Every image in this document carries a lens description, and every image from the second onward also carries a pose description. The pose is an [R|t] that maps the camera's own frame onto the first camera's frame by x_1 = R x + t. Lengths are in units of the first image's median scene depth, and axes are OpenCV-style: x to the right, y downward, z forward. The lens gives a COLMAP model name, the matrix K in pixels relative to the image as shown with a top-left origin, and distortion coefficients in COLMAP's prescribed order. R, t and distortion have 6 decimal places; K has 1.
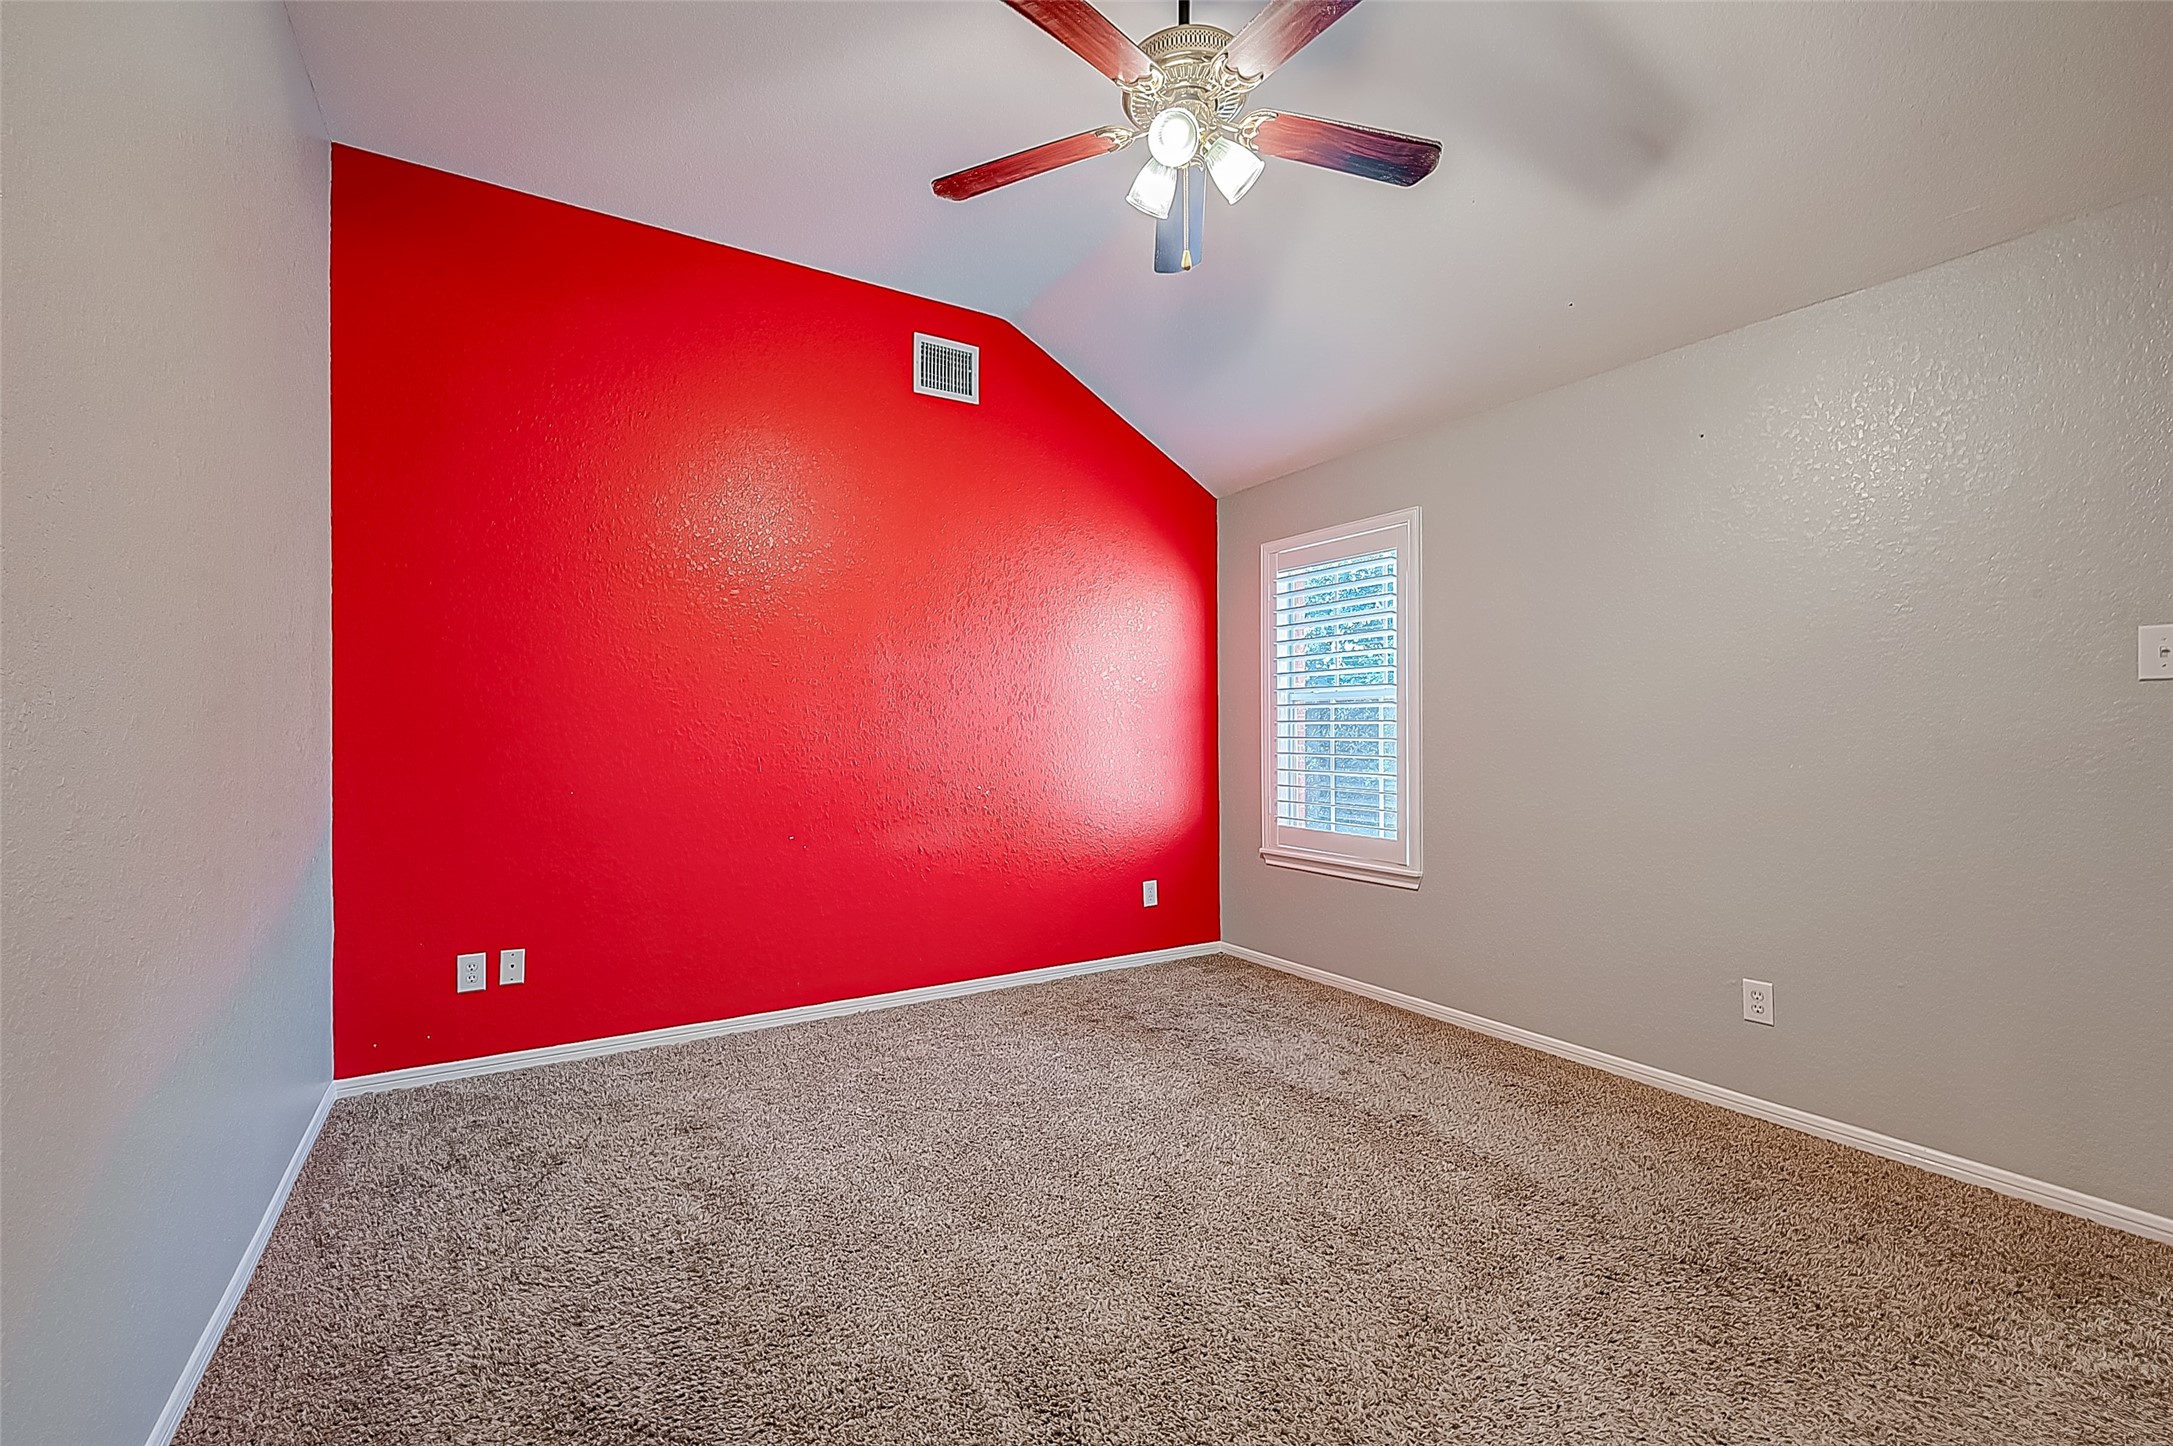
lens RADIAL K [[937.9, 0, 1087.1], [0, 937.9, 725.2], [0, 0, 1]] dist [-0.000286, 0.000176]
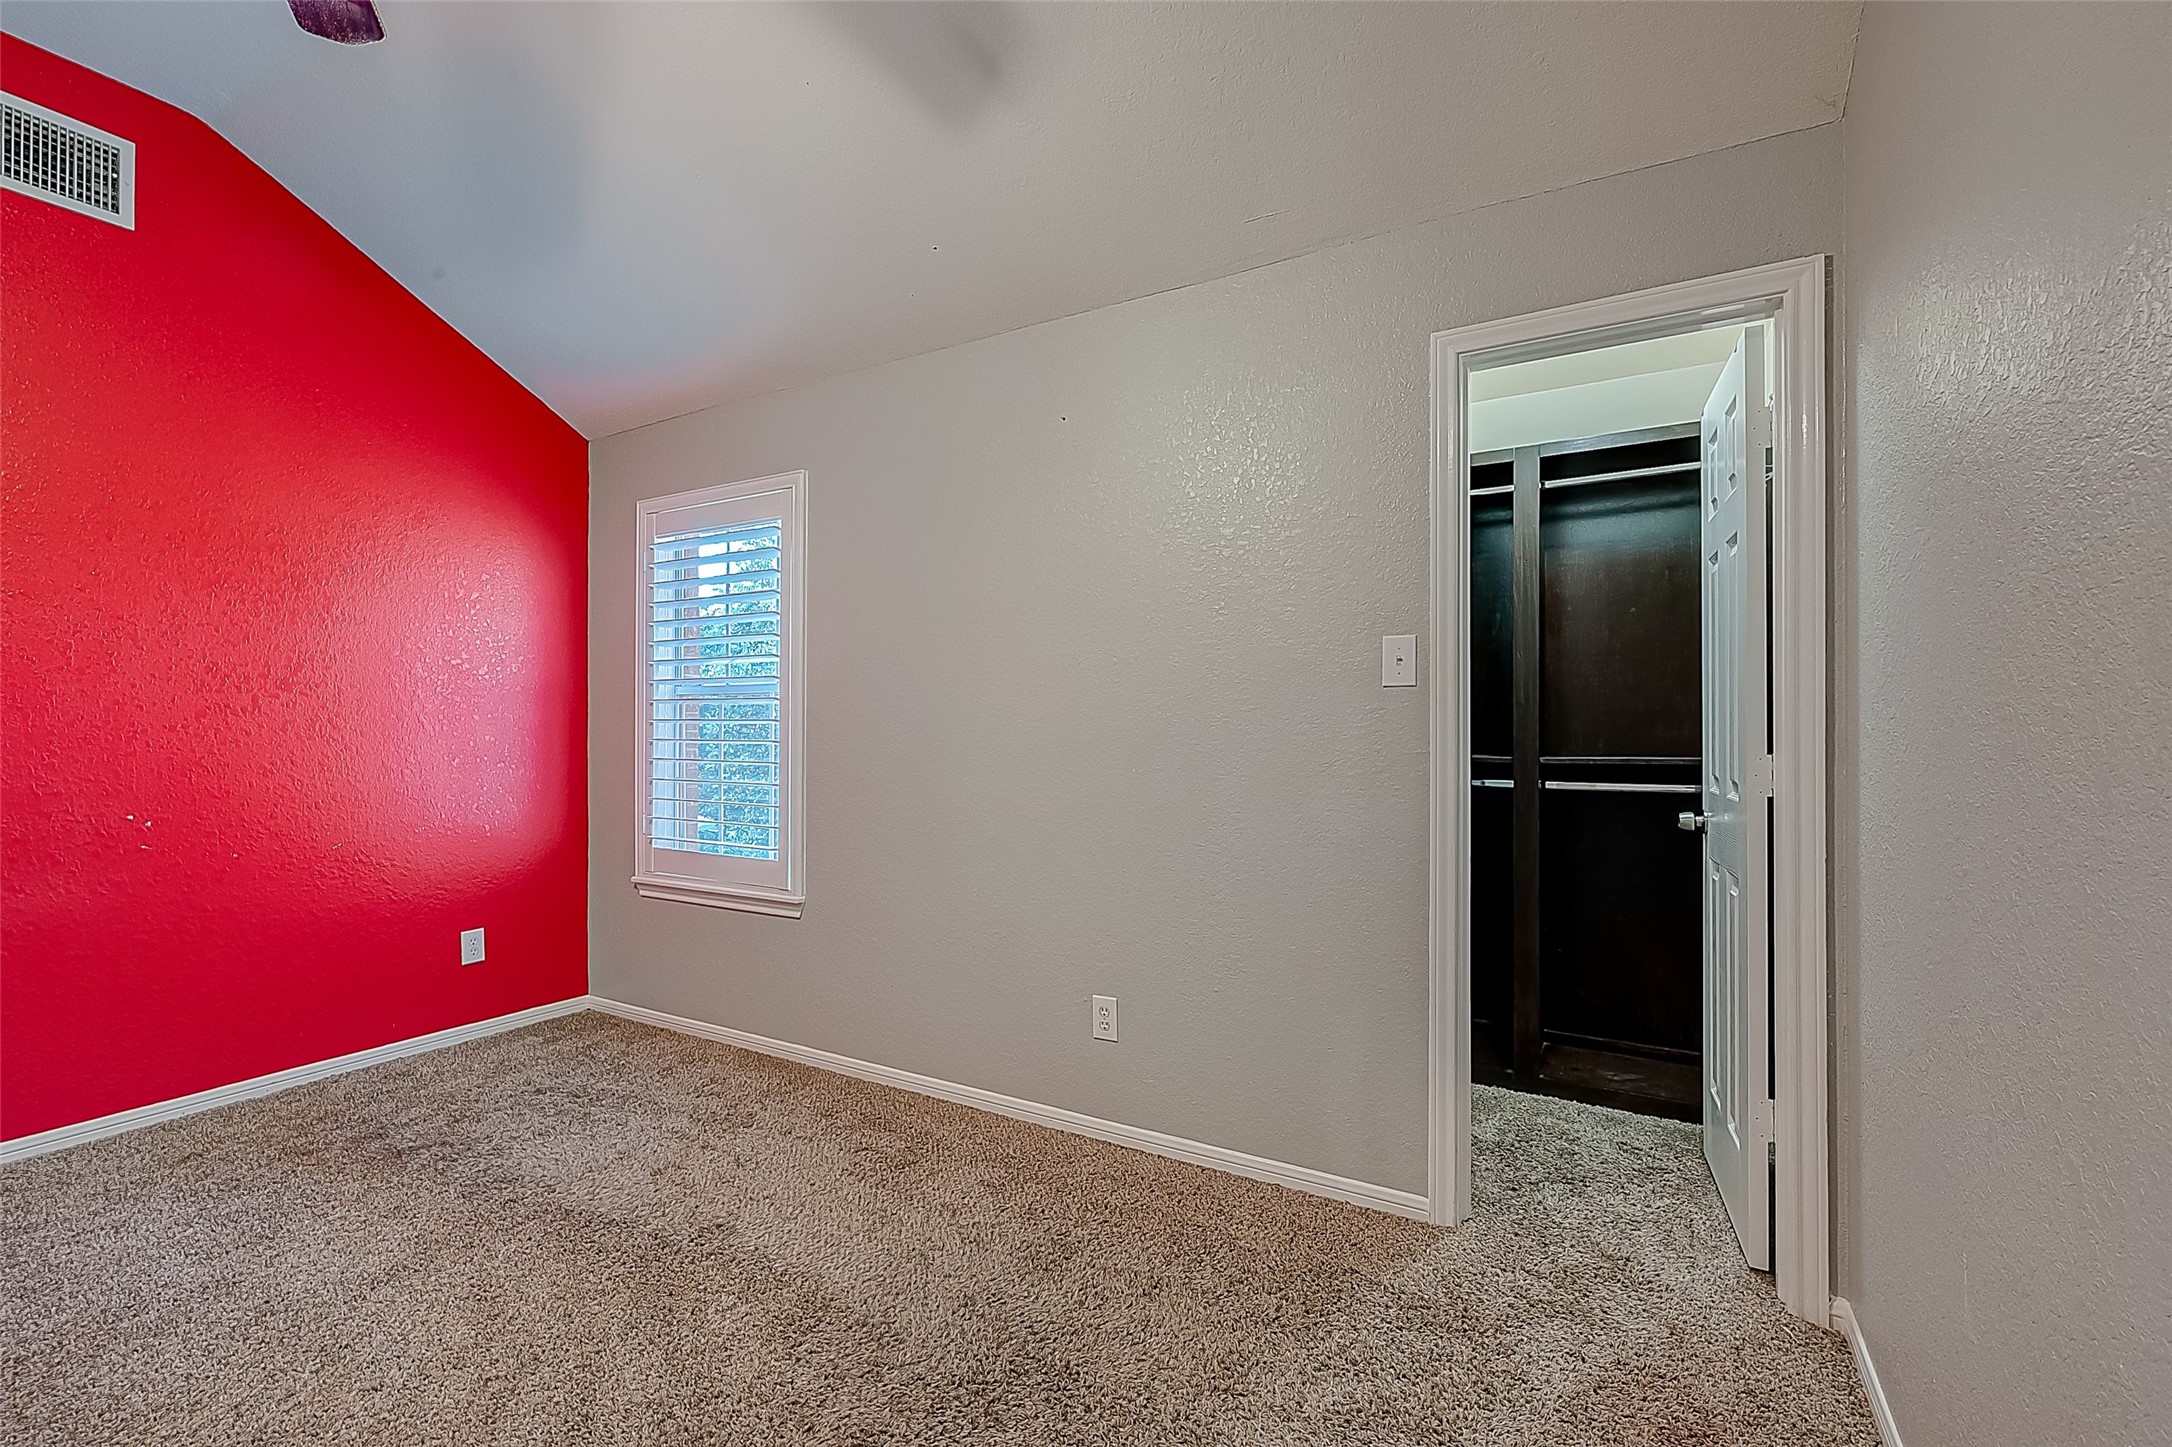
lens RADIAL K [[937.4, 0, 1092.3], [0, 937.4, 727.4], [0, 0, 1]] dist [-0.000286, 0.000176]
pose [[0.883955, 0.003967, 0.467555, 0.188969], [-0.005234, 0.999985, 0.001410, -0.000924], [-0.467543, -0.003693, 0.883963, 0.121553]]
